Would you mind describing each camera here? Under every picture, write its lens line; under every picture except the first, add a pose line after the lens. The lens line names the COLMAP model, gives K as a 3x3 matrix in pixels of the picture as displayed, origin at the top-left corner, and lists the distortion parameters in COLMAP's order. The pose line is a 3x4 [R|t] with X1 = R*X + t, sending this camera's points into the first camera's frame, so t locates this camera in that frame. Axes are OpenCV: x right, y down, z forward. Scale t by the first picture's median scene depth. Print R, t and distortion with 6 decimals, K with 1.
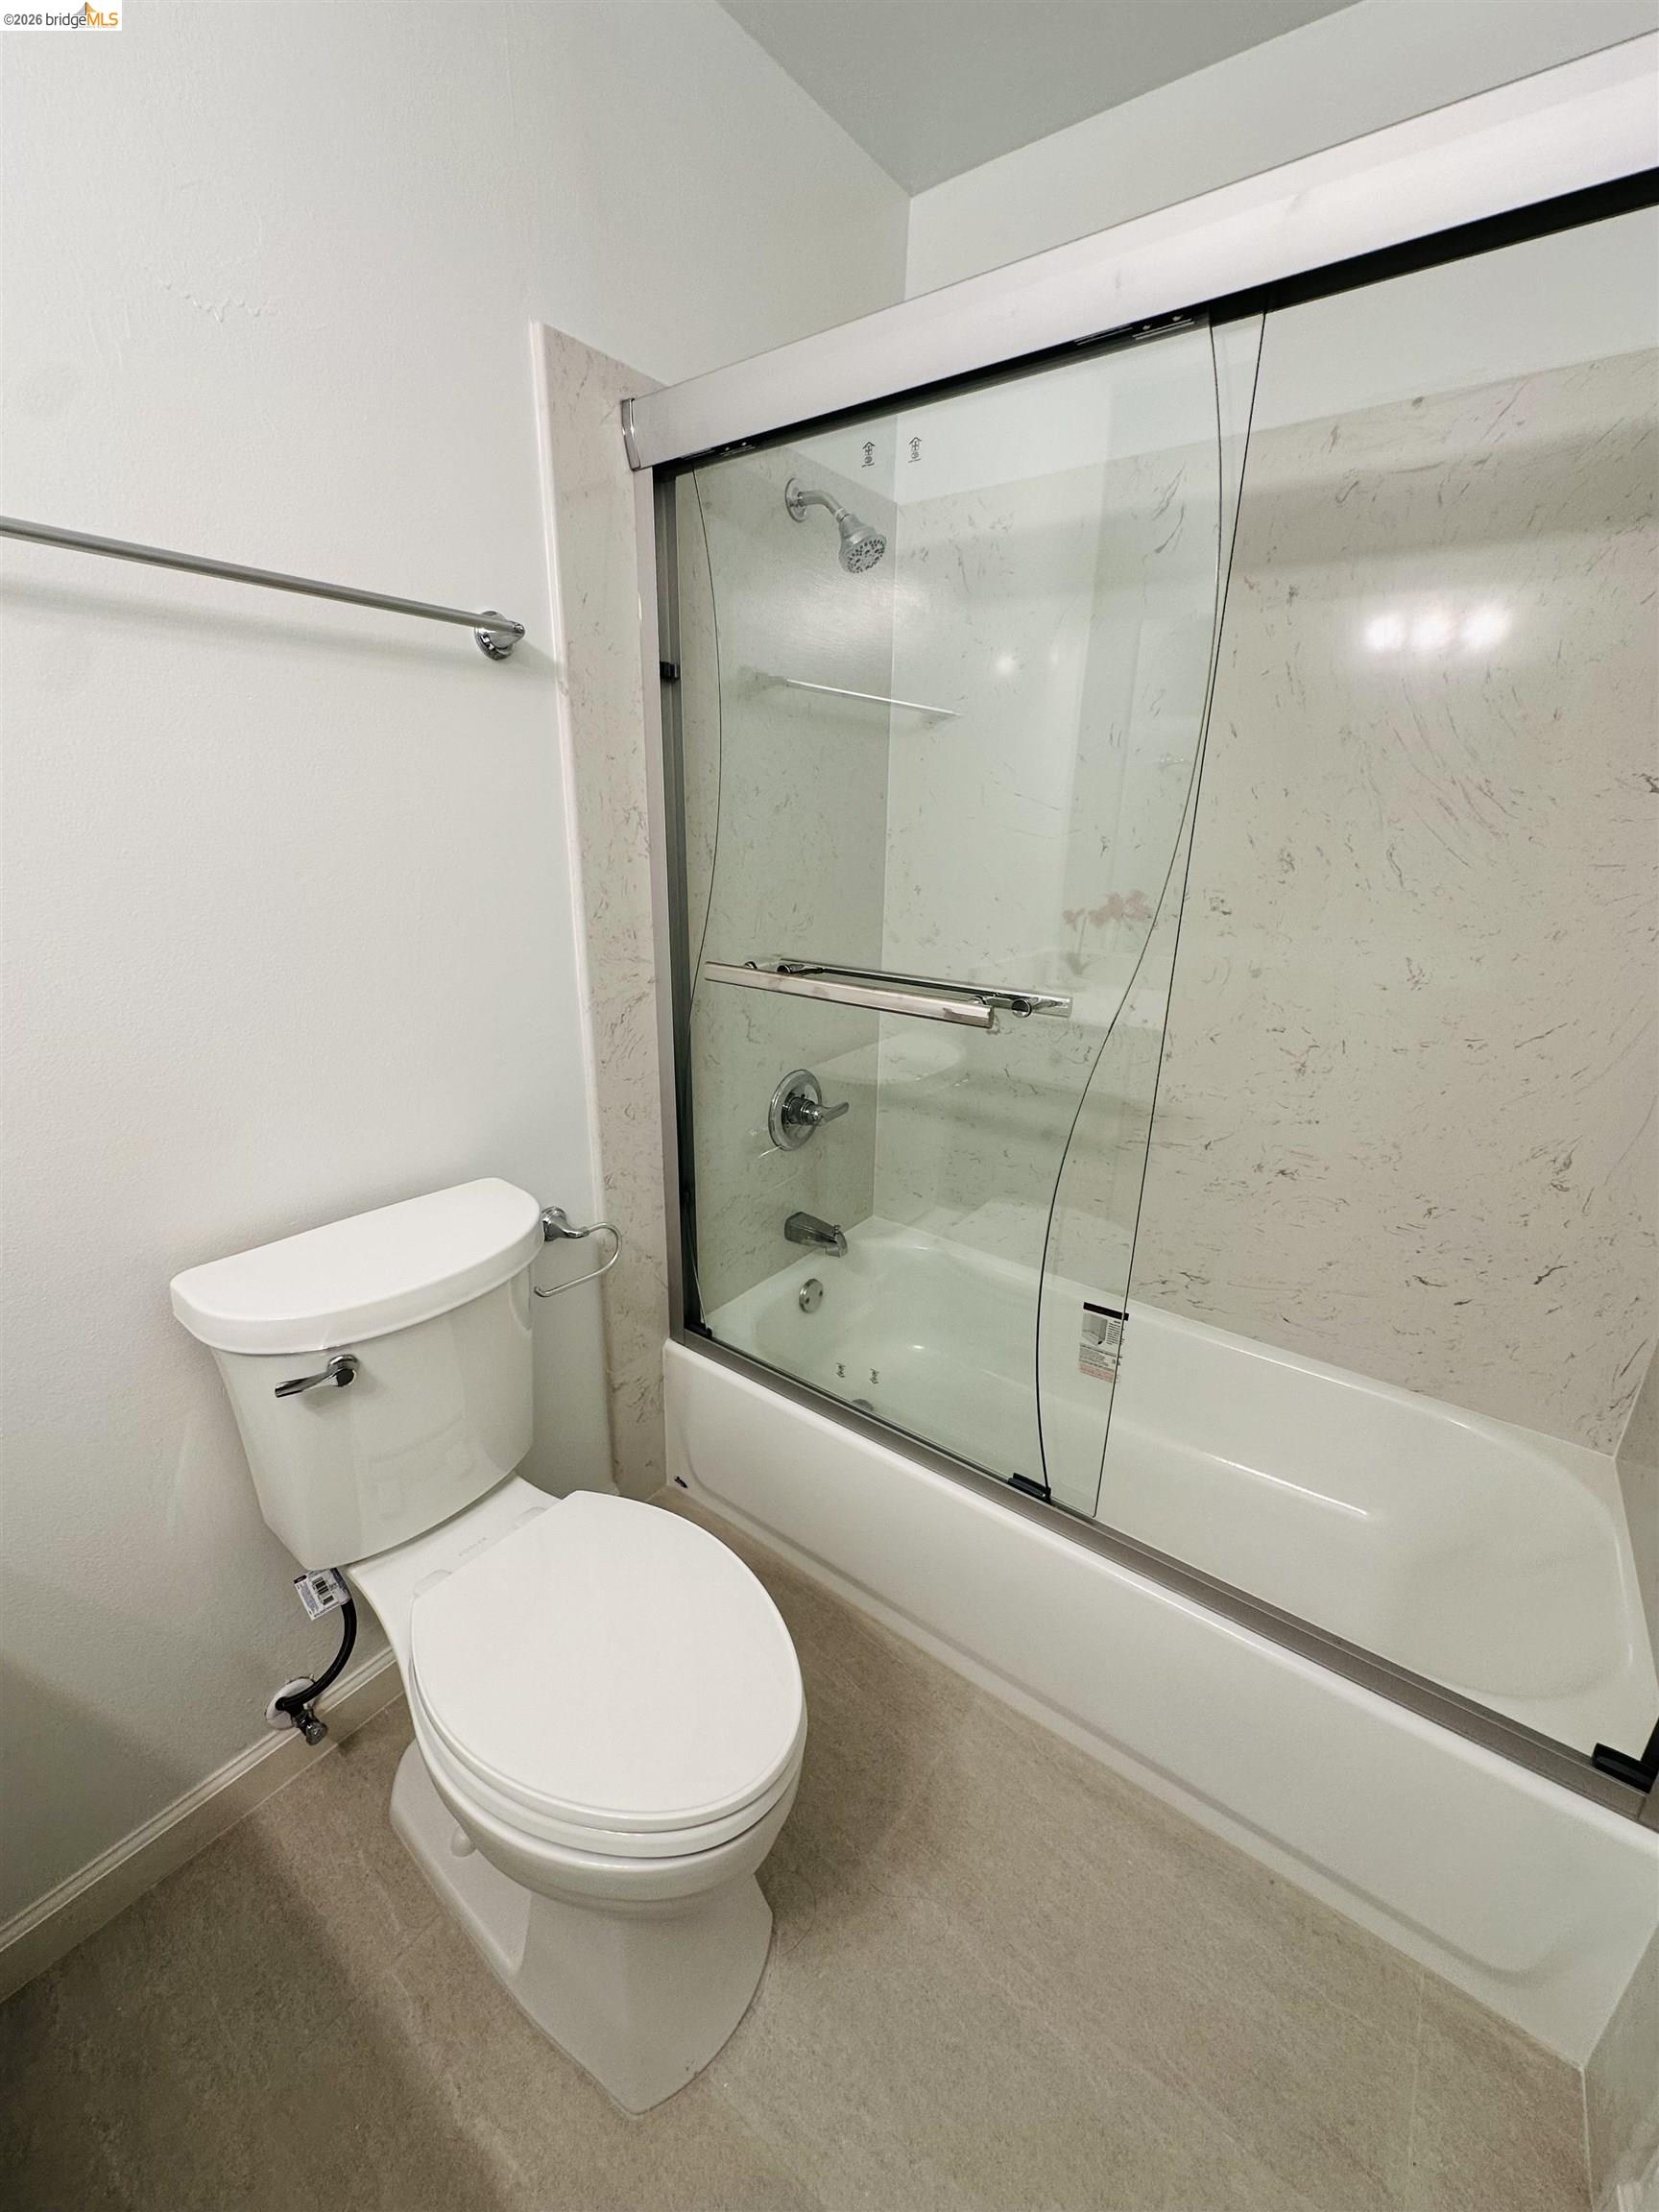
lens RADIAL K [[879.4, 0, 829.5], [0, 879.4, 1106.0], [0, 0, 1]] dist [-0.001676, 0.000116]
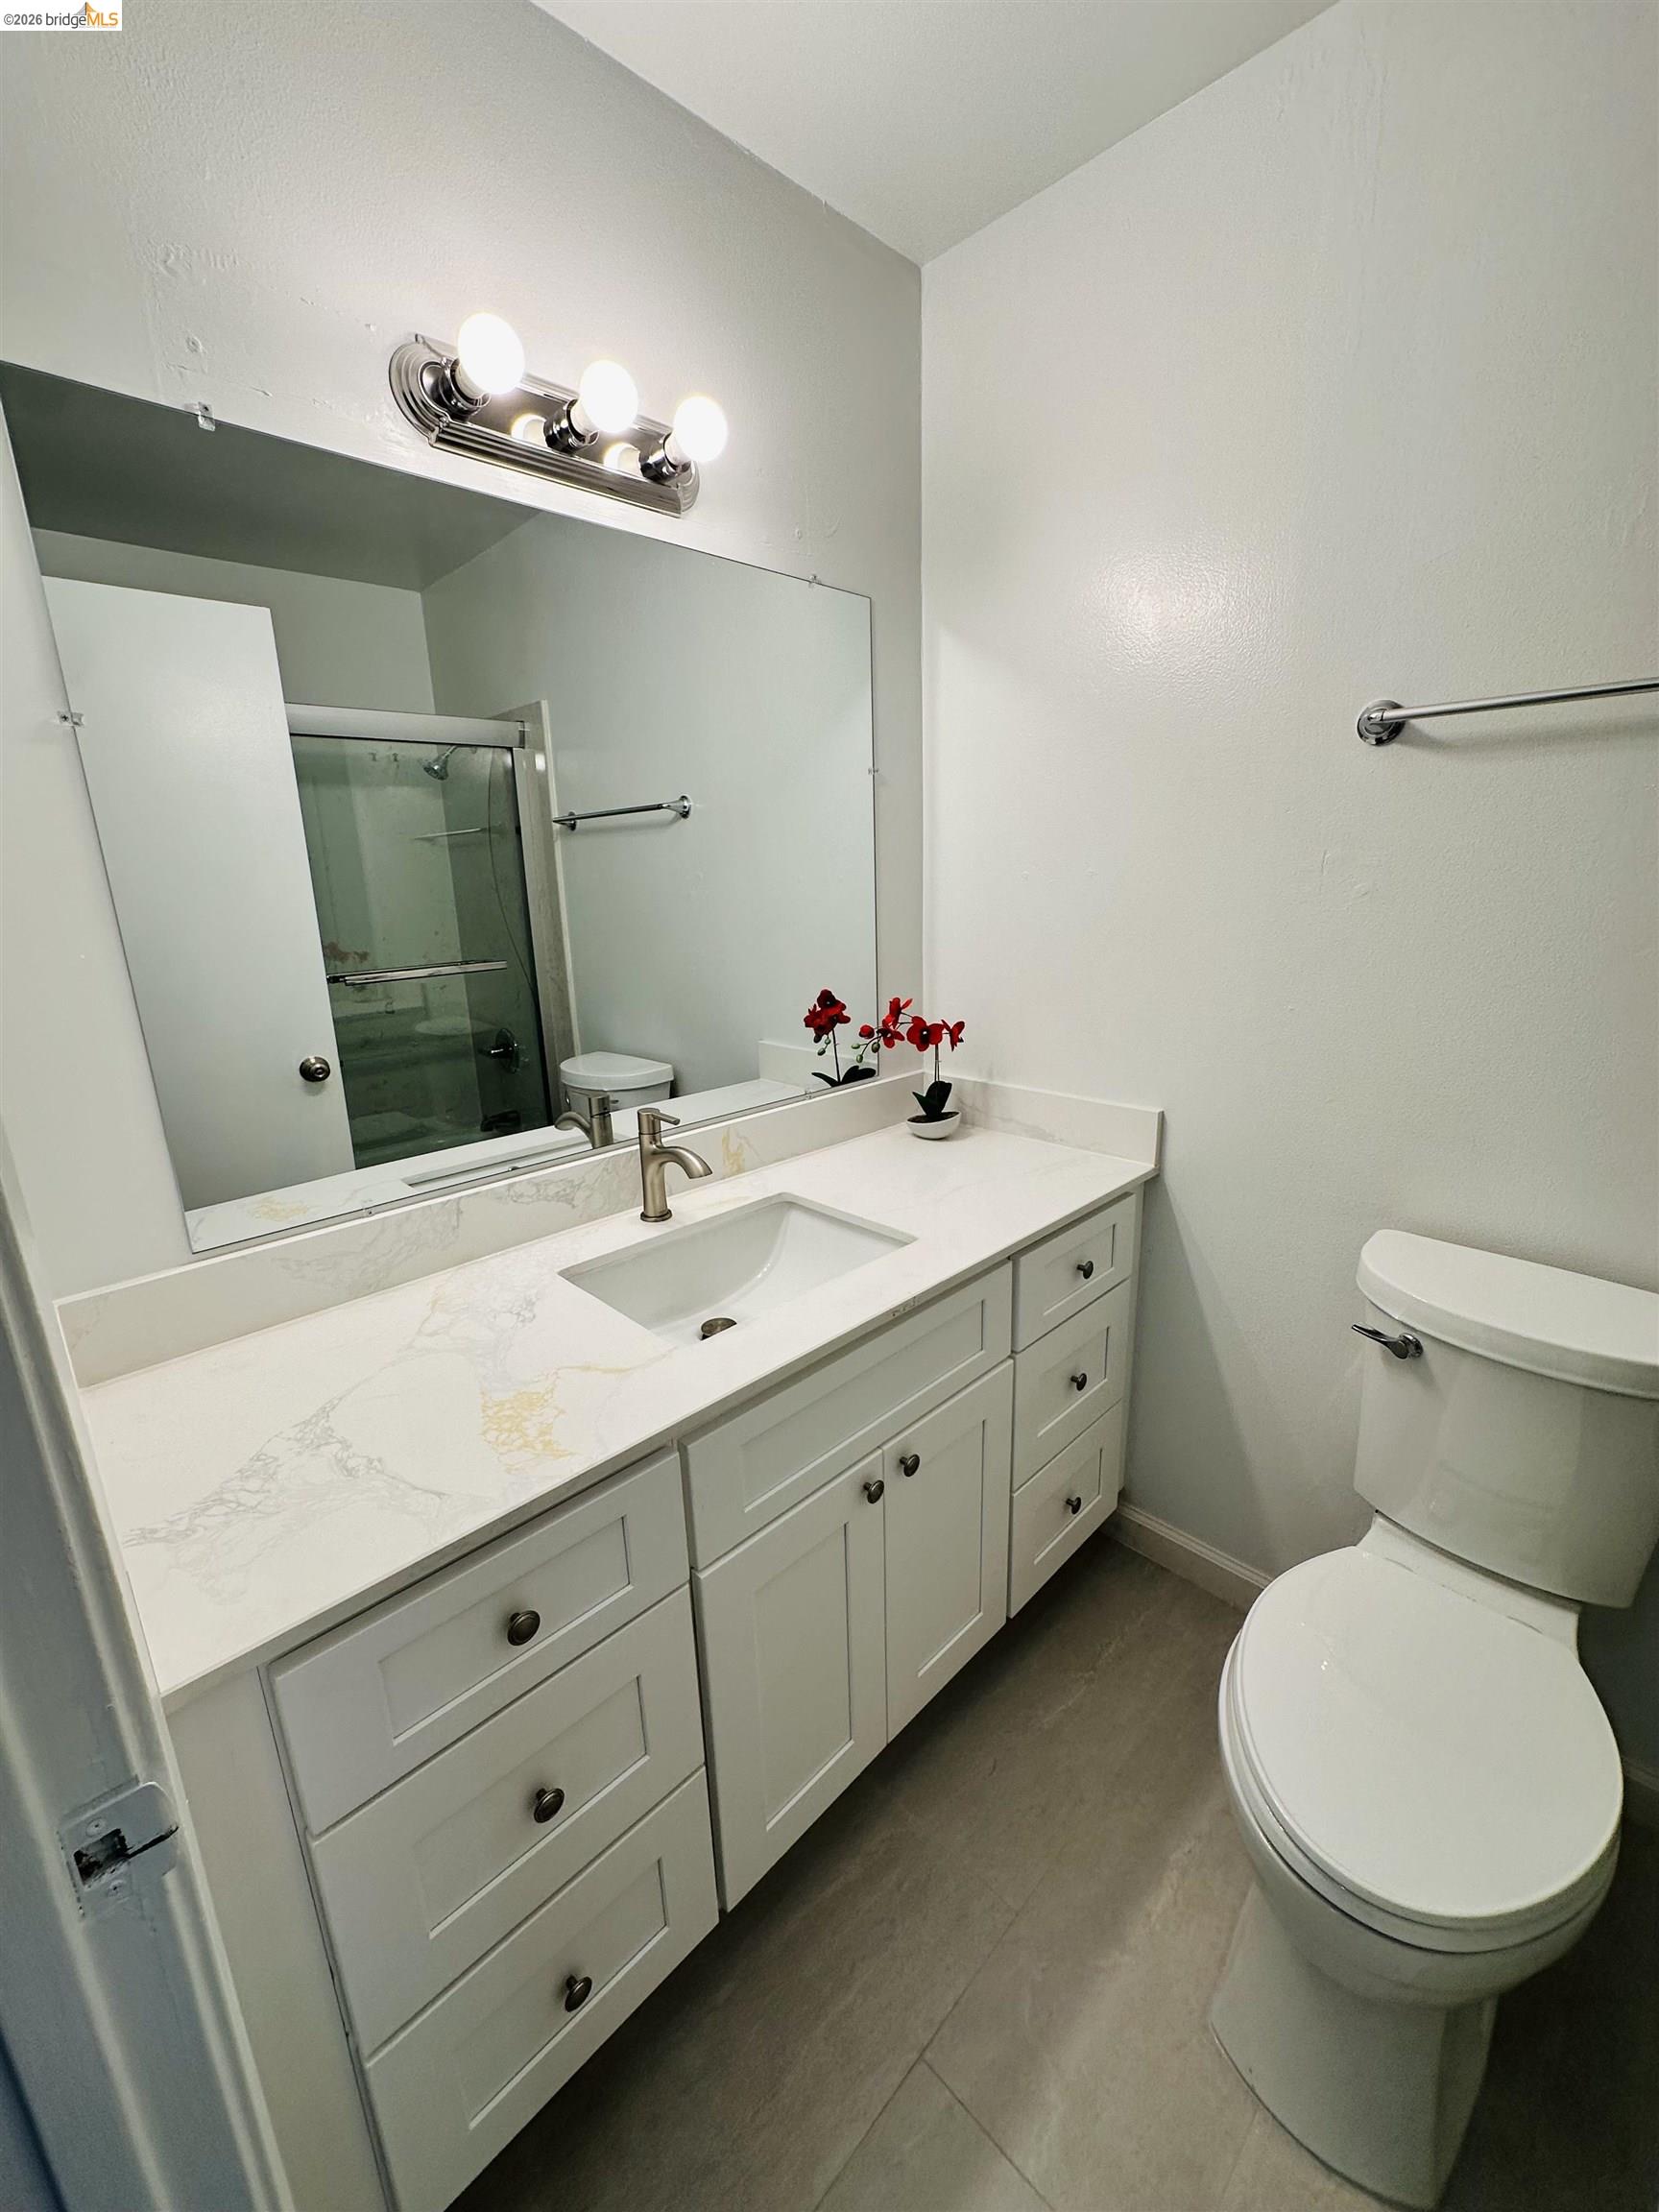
lens RADIAL K [[879.4, 0, 829.5], [0, 879.4, 1106.0], [0, 0, 1]] dist [-0.001676, 0.000116]
pose [[-0.152744, 0.232703, -0.960478, 0.634047], [-0.285297, 0.920121, 0.268296, -0.098885], [0.946190, 0.315002, -0.074154, 0.230629]]
